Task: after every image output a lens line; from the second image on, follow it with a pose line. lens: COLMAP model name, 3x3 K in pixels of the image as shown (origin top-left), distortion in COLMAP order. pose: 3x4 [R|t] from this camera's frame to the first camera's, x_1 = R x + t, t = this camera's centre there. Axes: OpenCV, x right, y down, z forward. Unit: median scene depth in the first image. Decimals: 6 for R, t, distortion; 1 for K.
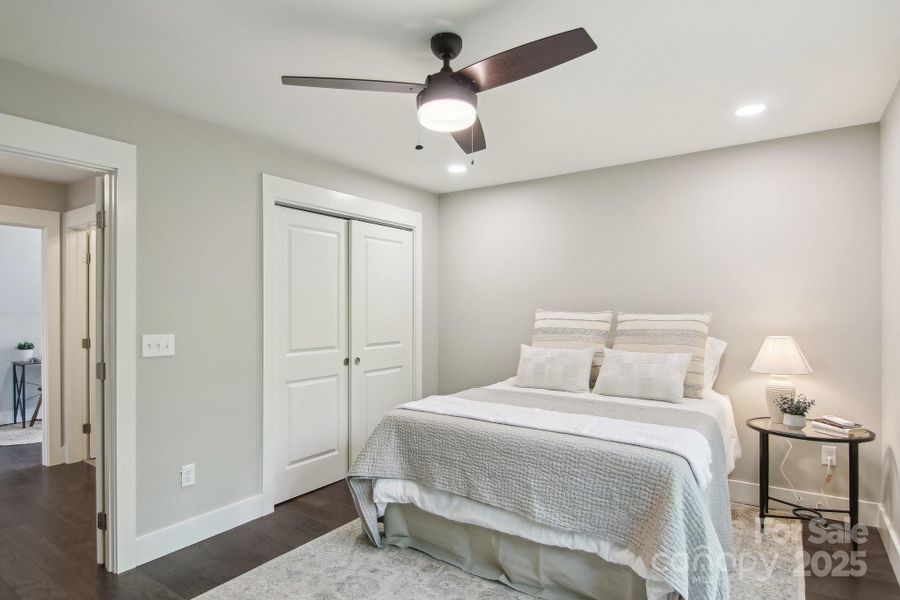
lens RADIAL K [[500.9, 0, 450.8], [0, 500.9, 314.7], [0, 0, 1]] dist [-0.001384, -0.002271]
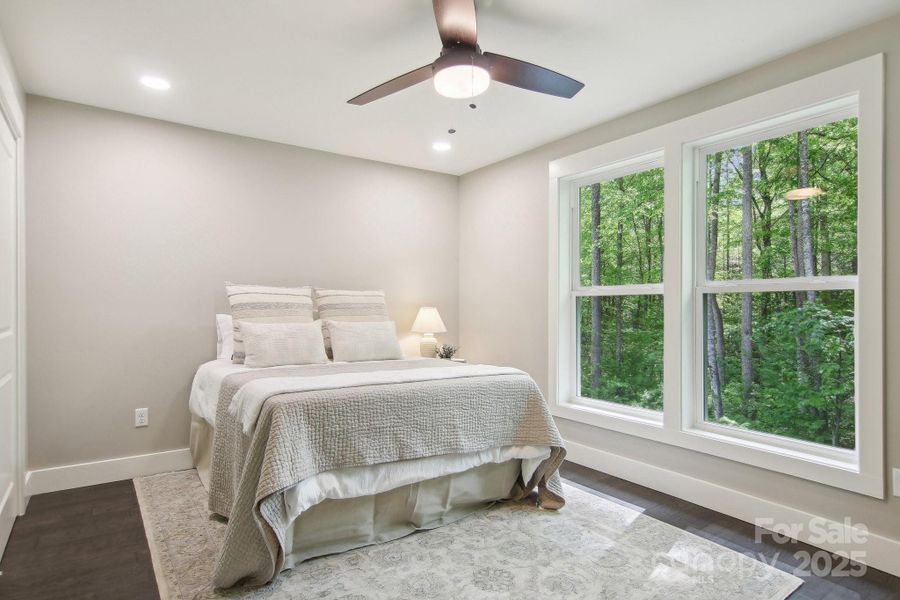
lens RADIAL K [[504.4, 0, 451.5], [0, 504.4, 304.6], [0, 0, 1]] dist [0.001104, 0.000040]
pose [[0.356639, 0.004765, 0.934230, -0.813105], [0.009385, 0.999918, -0.008682, 0.061191], [-0.934195, 0.011864, 0.356565, 0.508789]]
